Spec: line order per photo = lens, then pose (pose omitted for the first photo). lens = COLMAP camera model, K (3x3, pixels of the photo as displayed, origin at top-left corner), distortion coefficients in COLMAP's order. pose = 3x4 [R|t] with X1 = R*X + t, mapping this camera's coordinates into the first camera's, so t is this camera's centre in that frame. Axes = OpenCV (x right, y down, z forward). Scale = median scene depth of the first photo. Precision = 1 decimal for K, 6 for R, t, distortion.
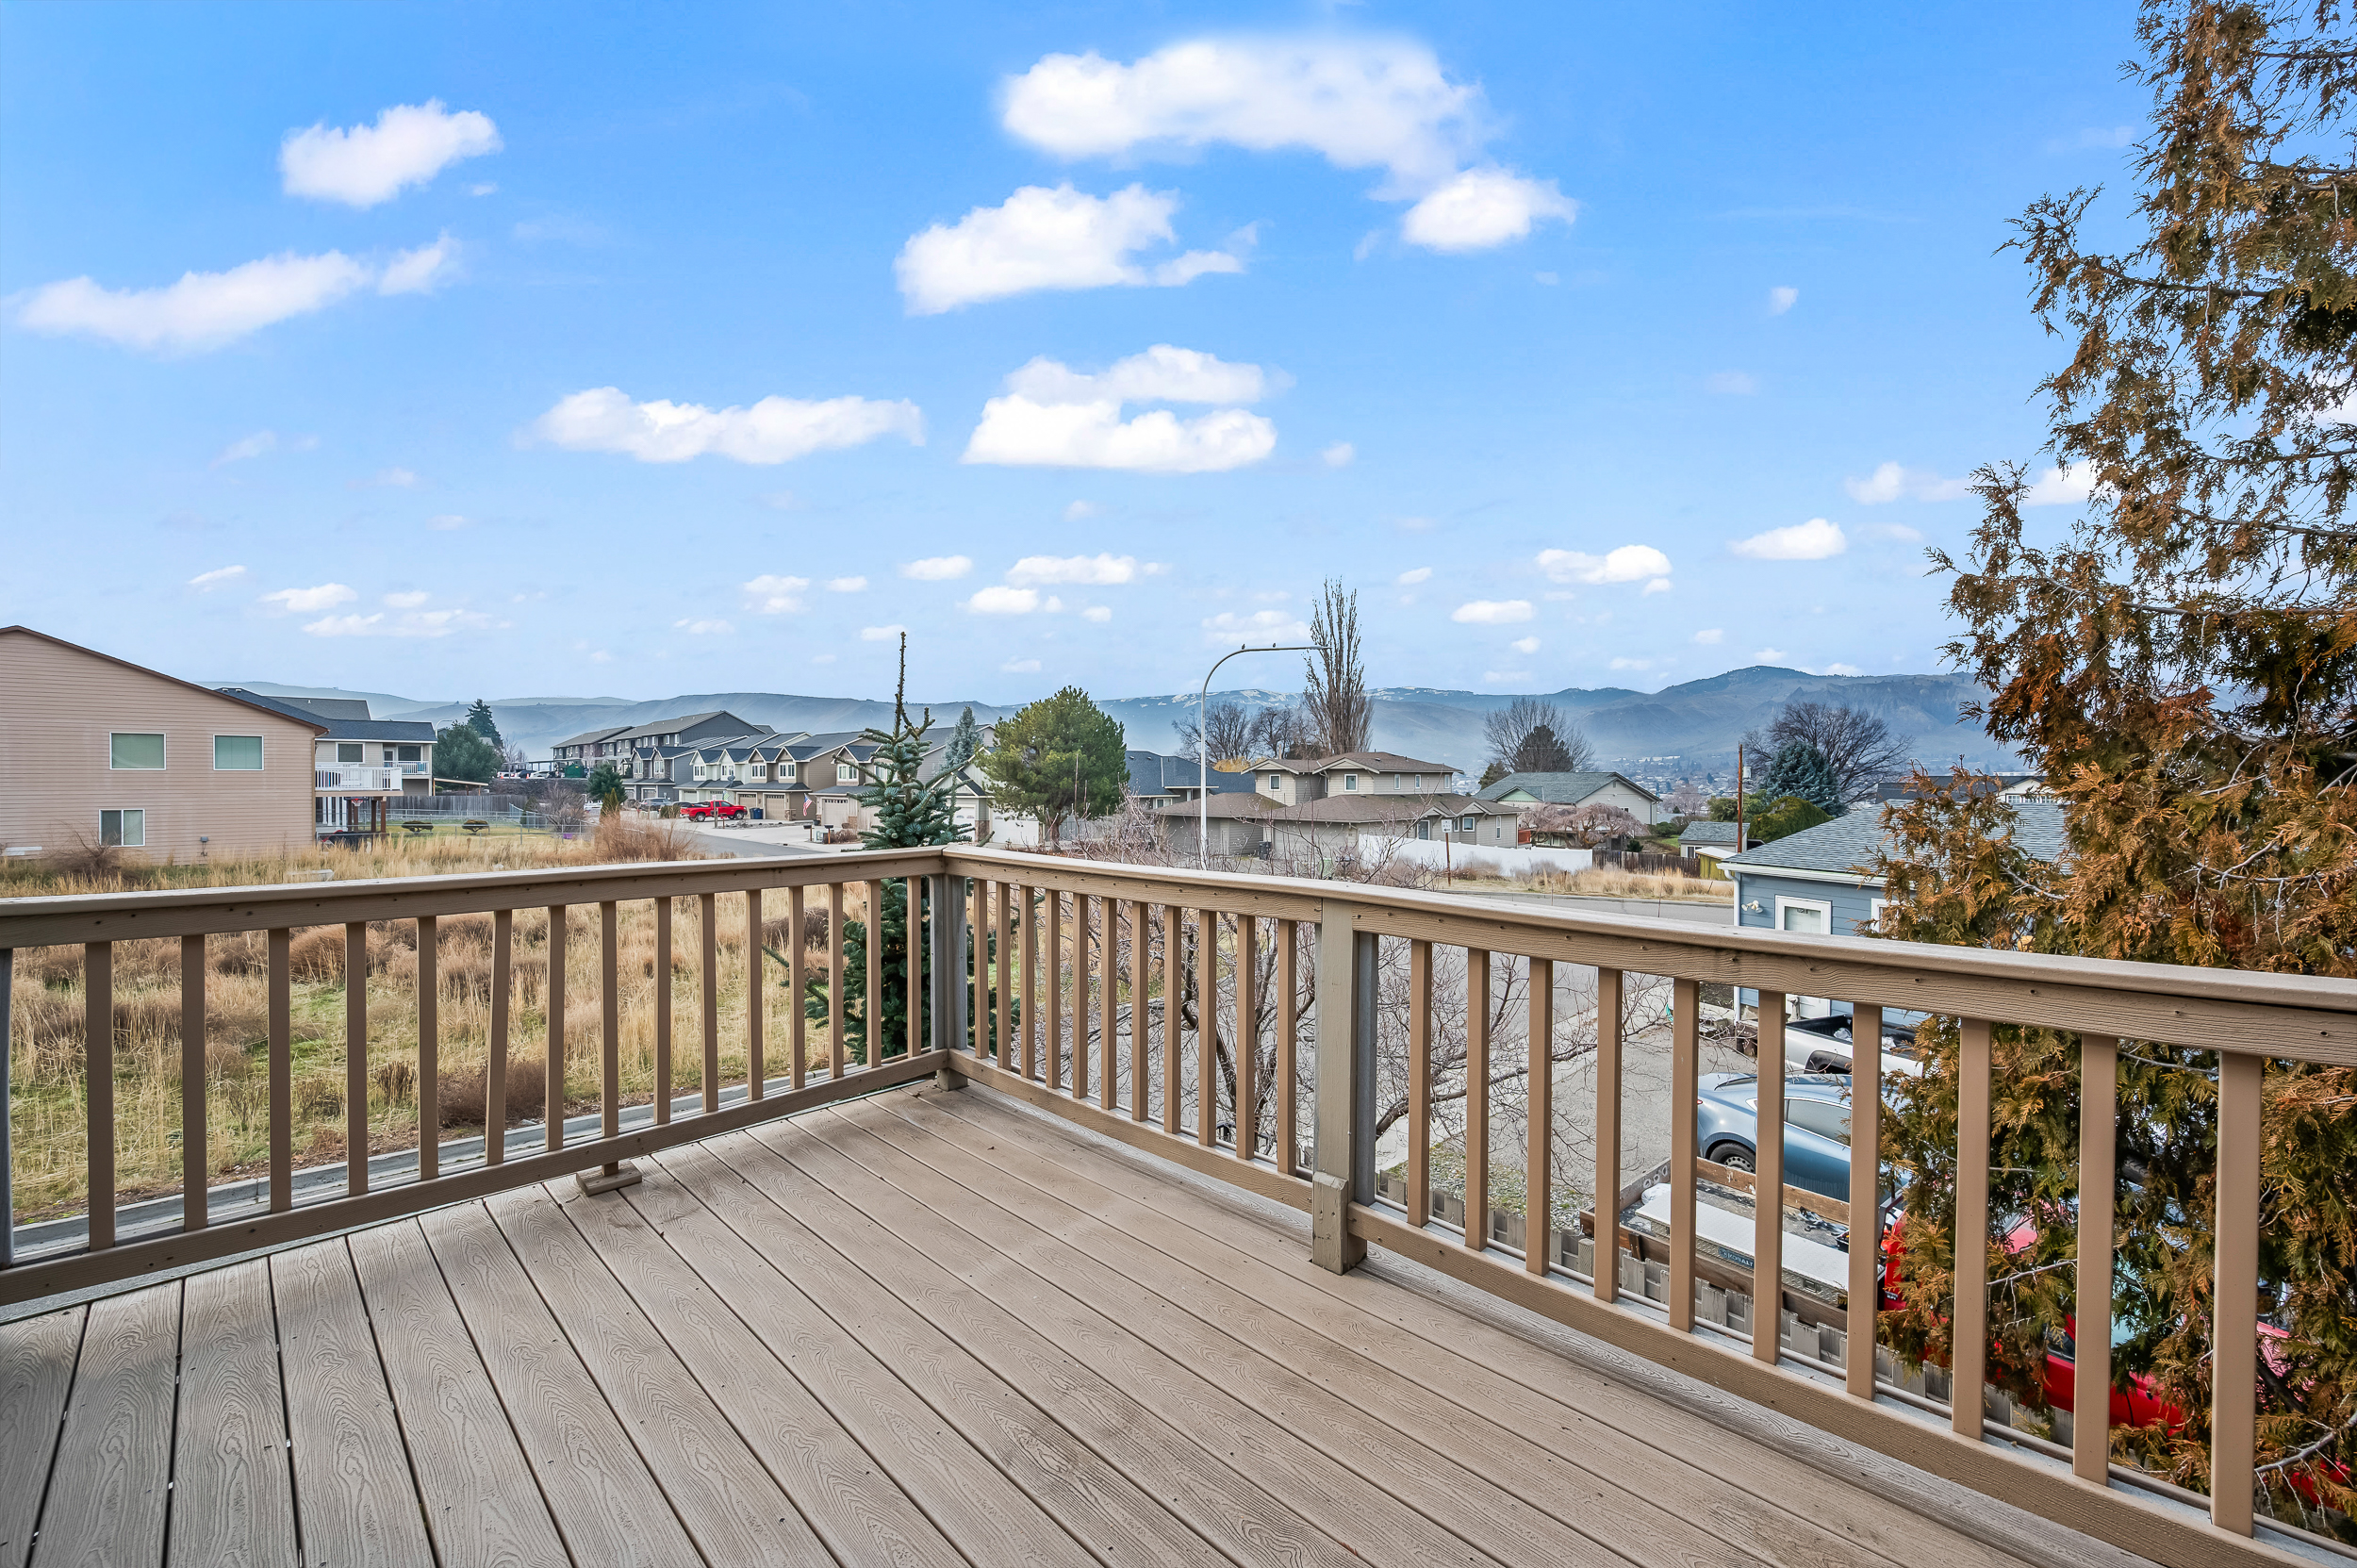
lens RADIAL K [[927.1, 0, 1184.3], [0, 927.1, 786.6], [0, 0, 1]] dist [0.000091, 0.000116]
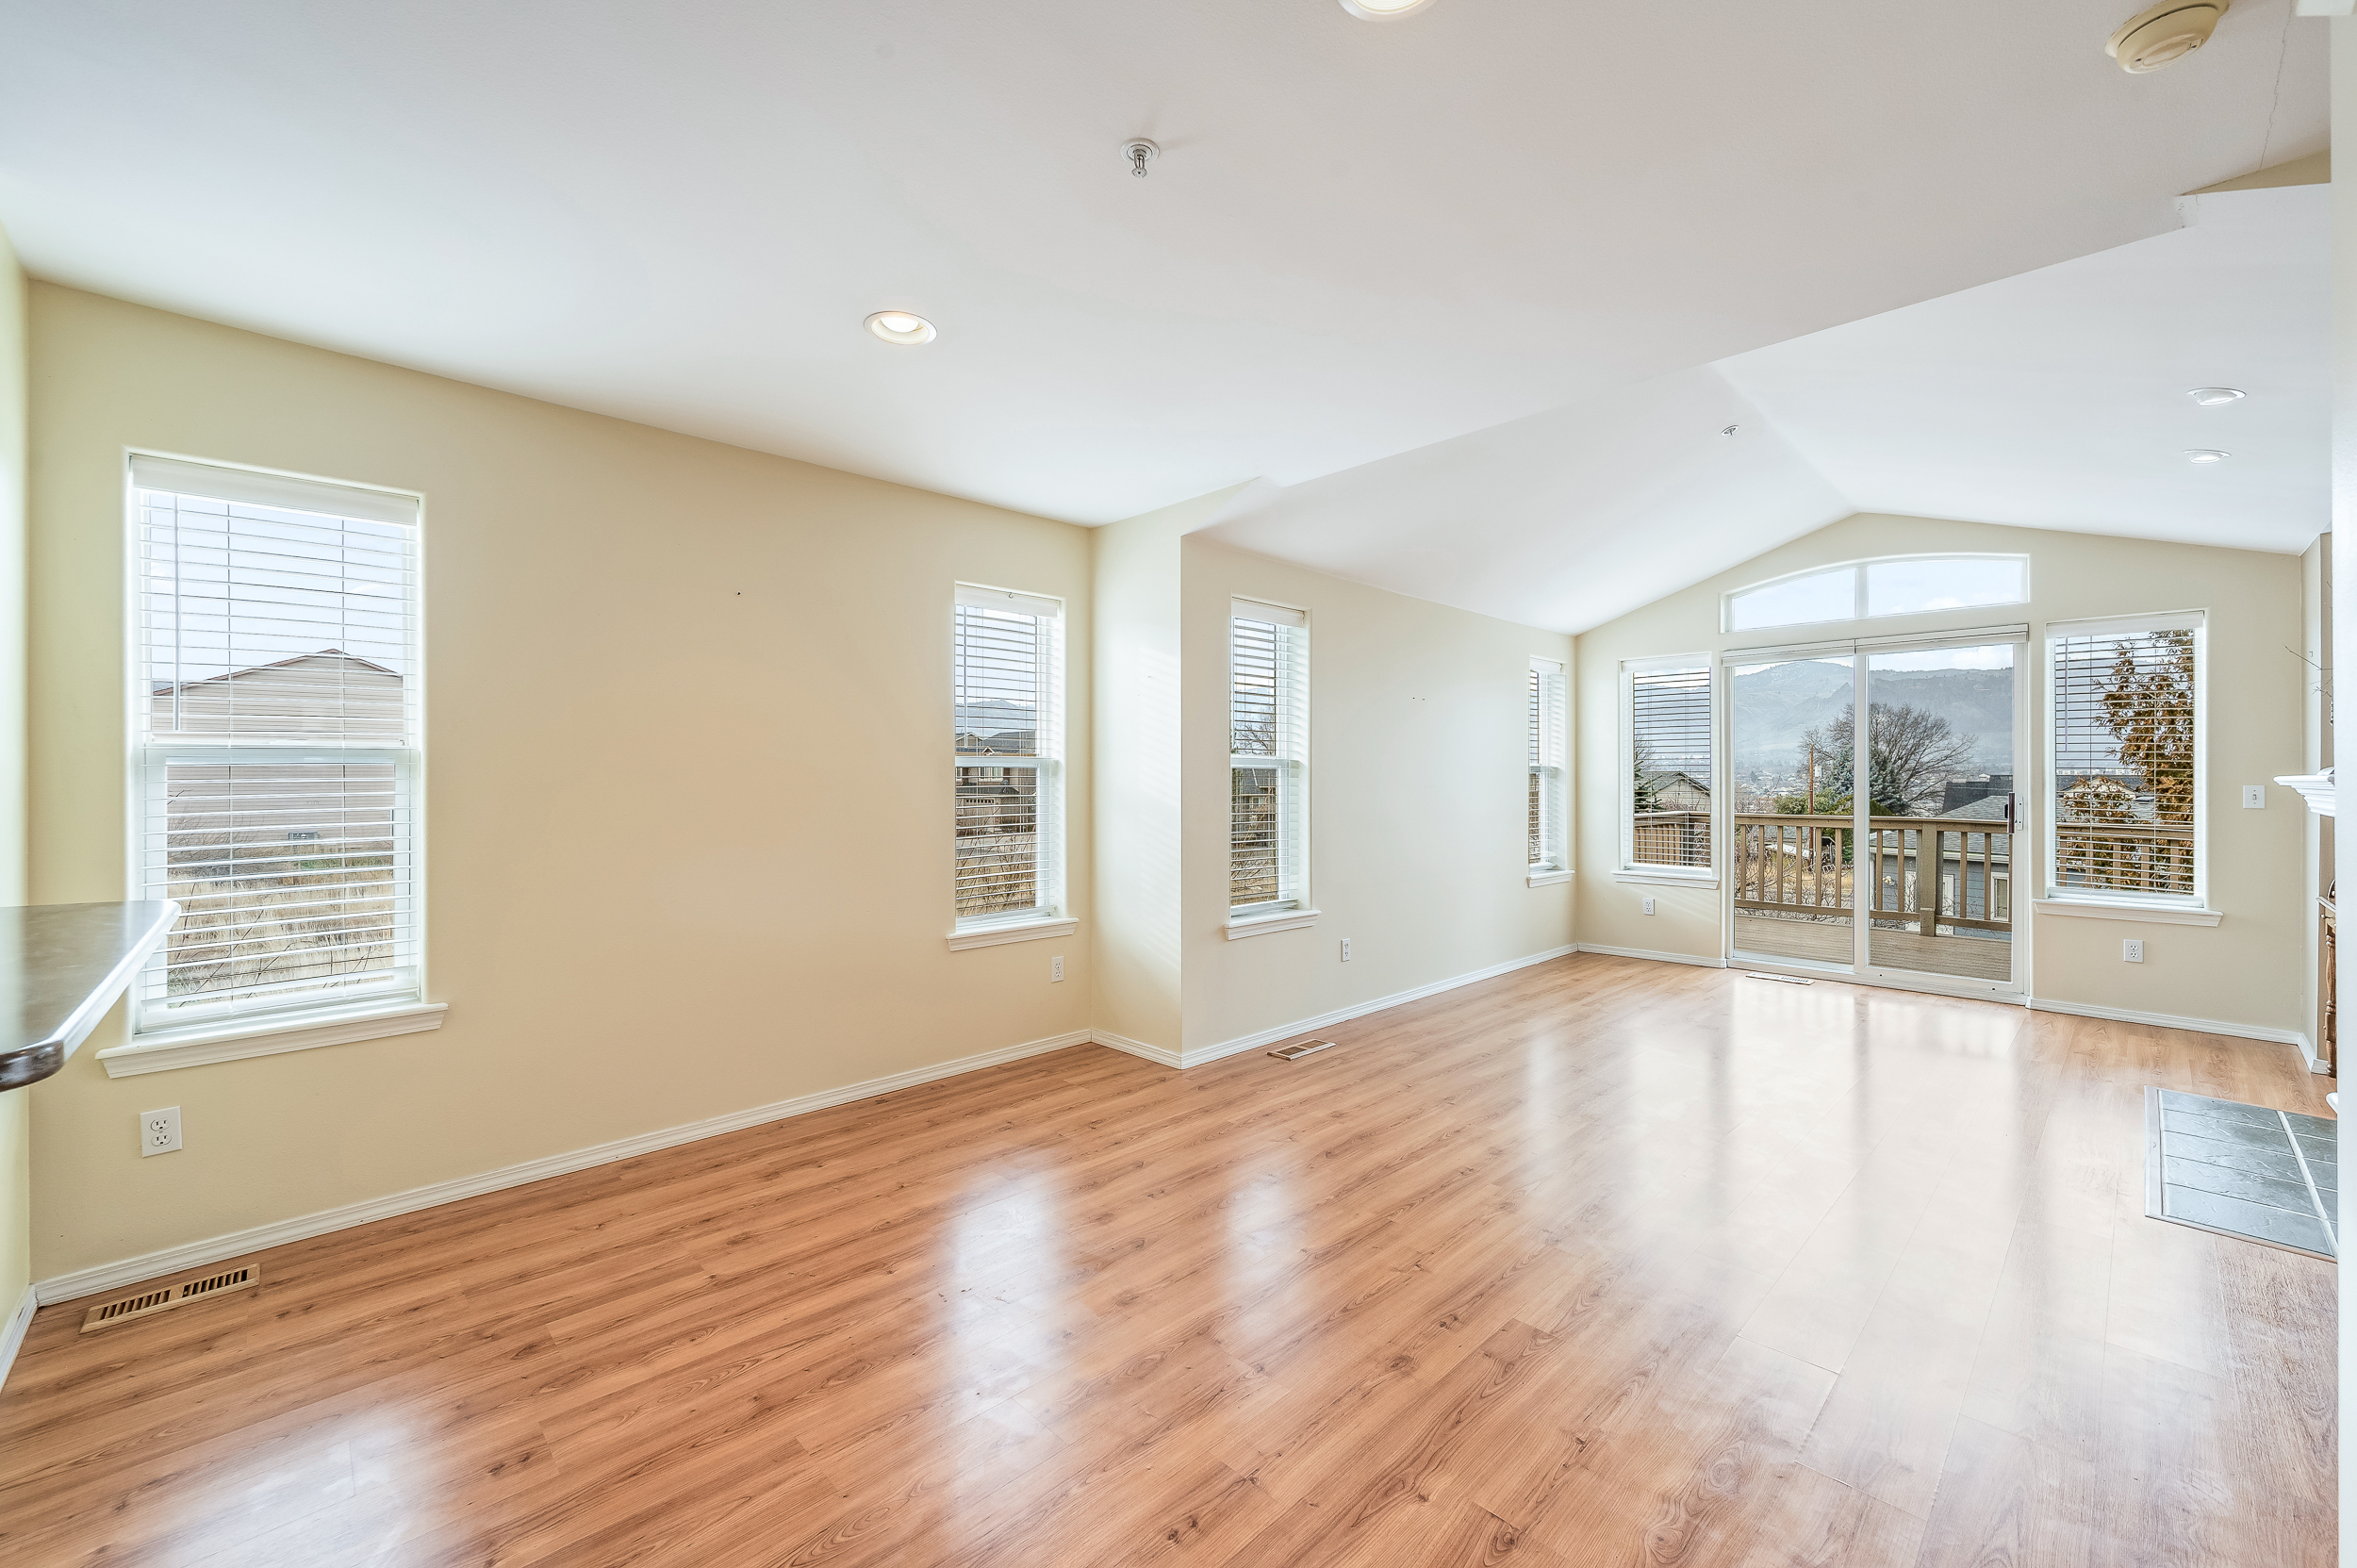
lens RADIAL K [[931.2, 0, 1154.8], [0, 931.2, 788.7], [0, 0, 1]] dist [0.002851, 0.000612]
pose [[0.998864, -0.001539, -0.047617, -0.083508], [0.001692, 0.999993, 0.003186, -0.000361], [0.047612, -0.003263, 0.998861, -0.084194]]
